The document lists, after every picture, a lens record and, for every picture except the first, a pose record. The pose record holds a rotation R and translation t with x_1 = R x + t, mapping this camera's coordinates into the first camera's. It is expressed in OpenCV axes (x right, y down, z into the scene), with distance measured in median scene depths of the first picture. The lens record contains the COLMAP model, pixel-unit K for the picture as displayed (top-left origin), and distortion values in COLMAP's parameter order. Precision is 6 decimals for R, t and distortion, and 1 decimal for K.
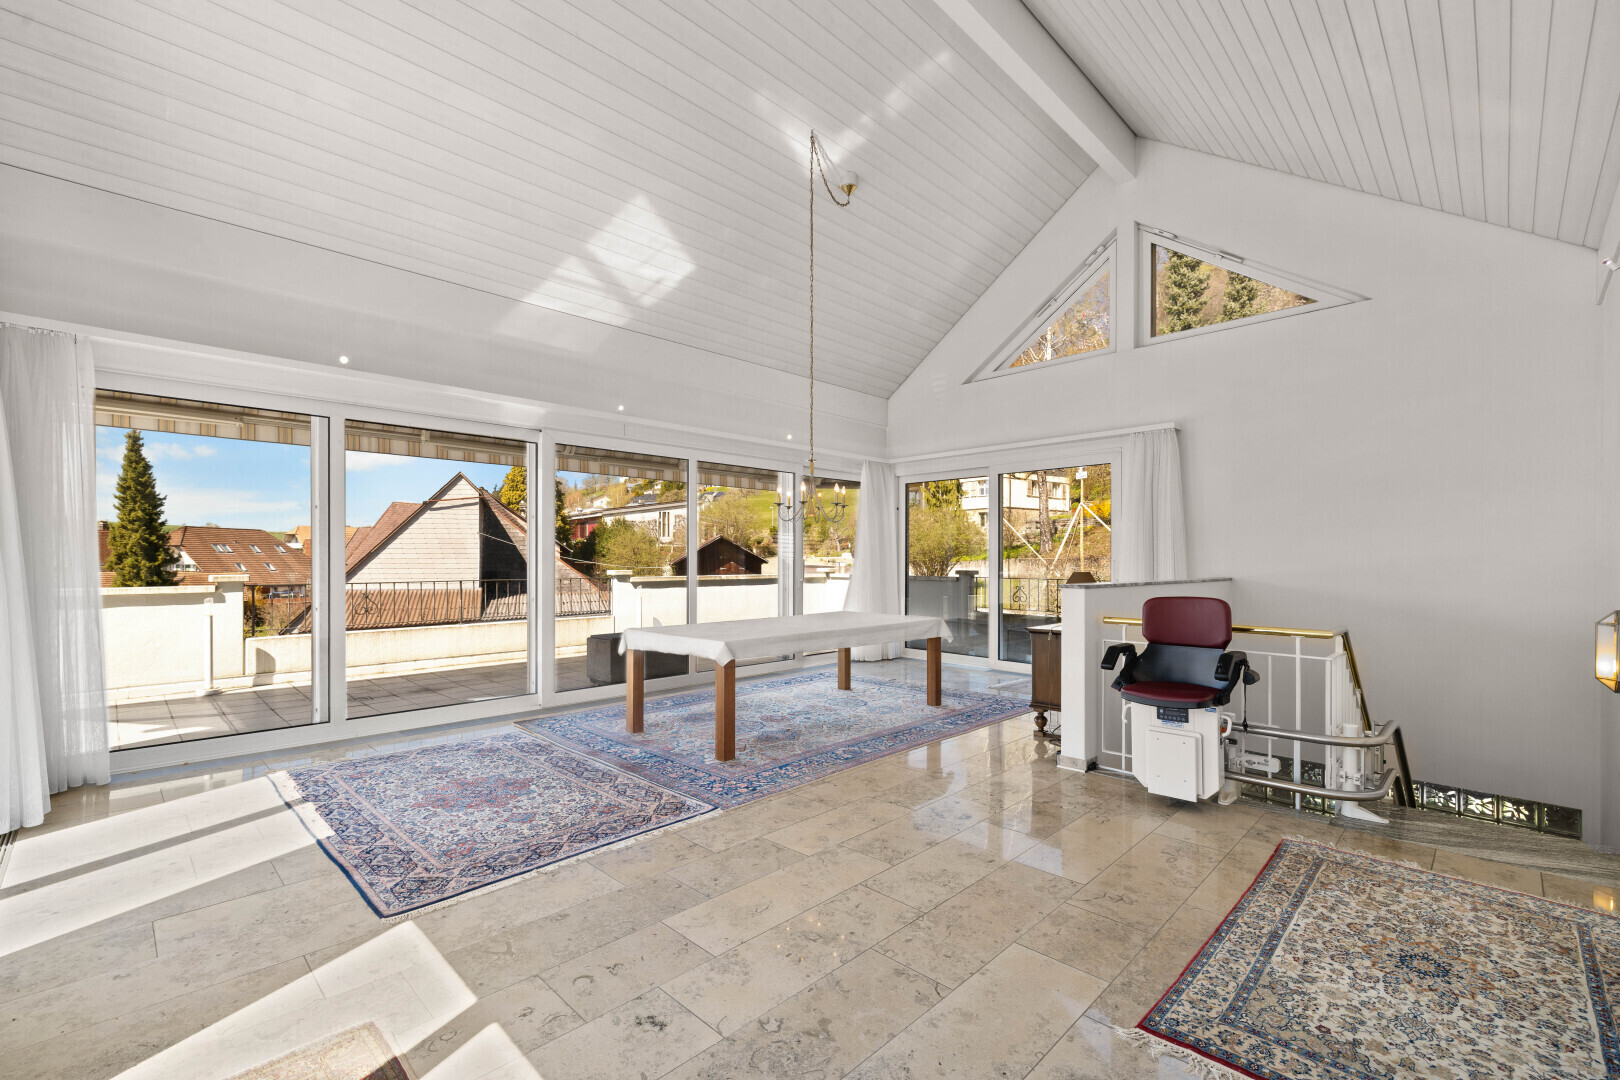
lens RADIAL K [[695.1, 0, 805.5], [0, 695.1, 552.5], [0, 0, 1]] dist [0.001726, 0.000102]
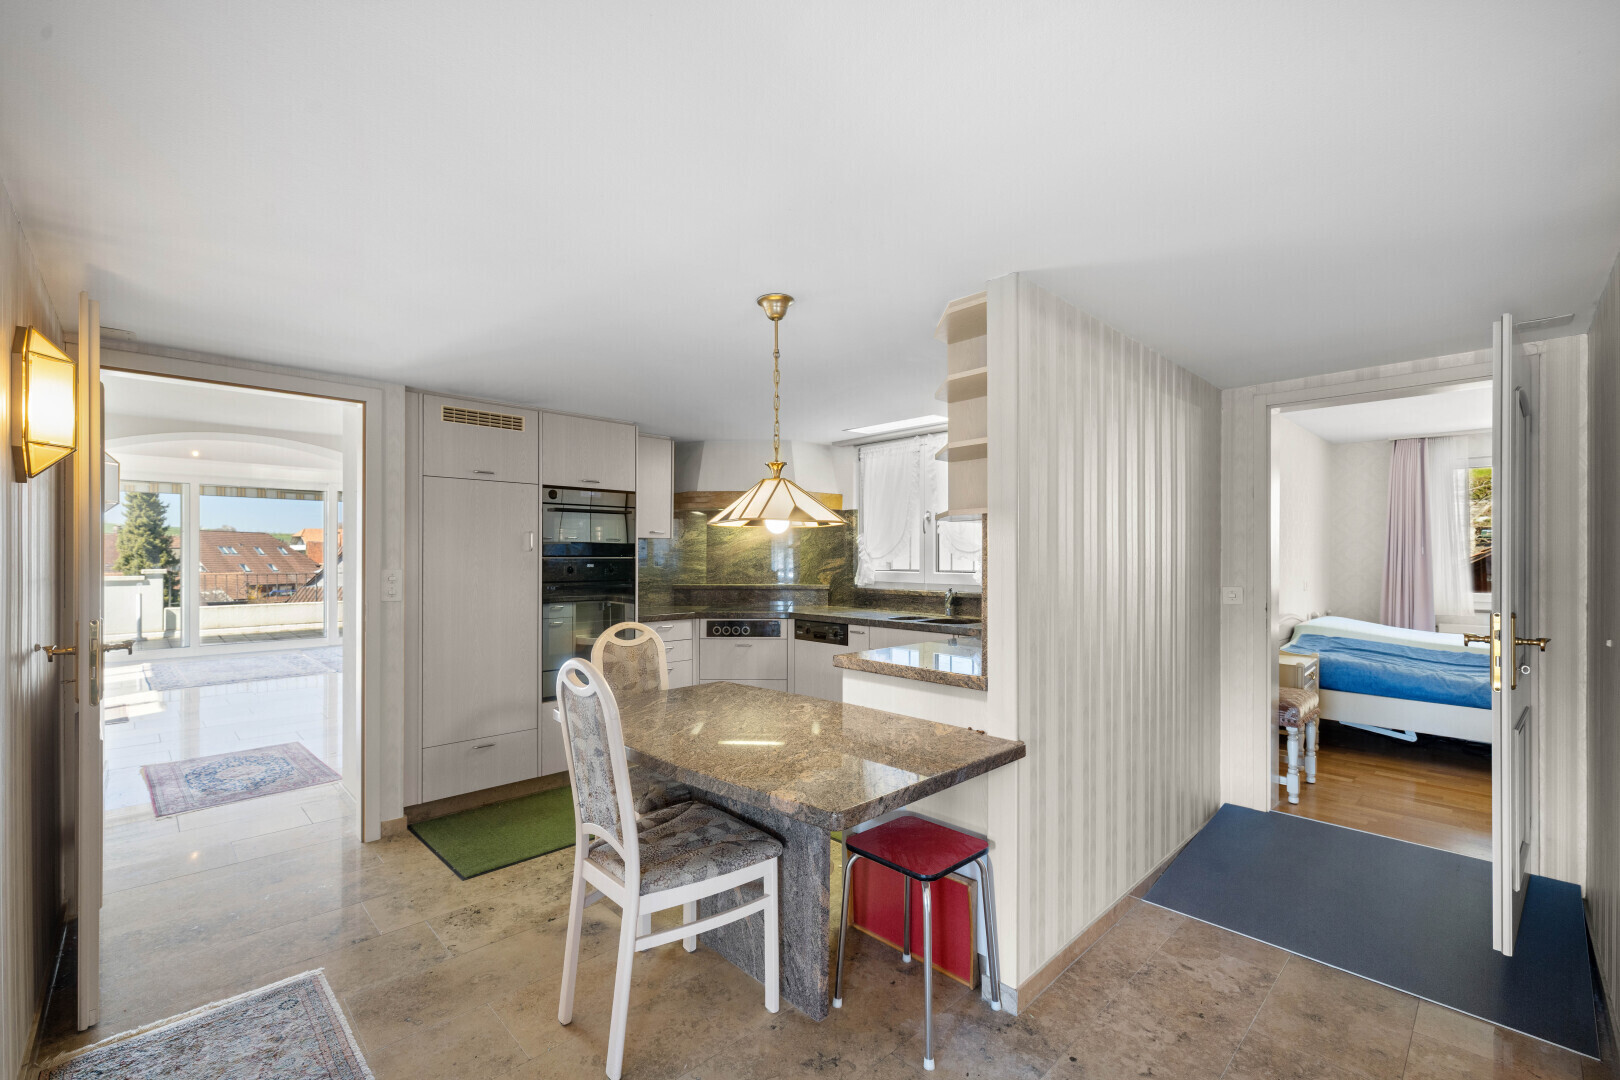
lens RADIAL K [[695.1, 0, 814.7], [0, 695.1, 543.9], [0, 0, 1]] dist [0.001726, 0.000102]
pose [[0.999961, -0.002218, -0.008514, 0.132717], [0.002110, 0.999918, -0.012645, -0.000708], [0.008541, 0.012627, 0.999884, -0.112766]]
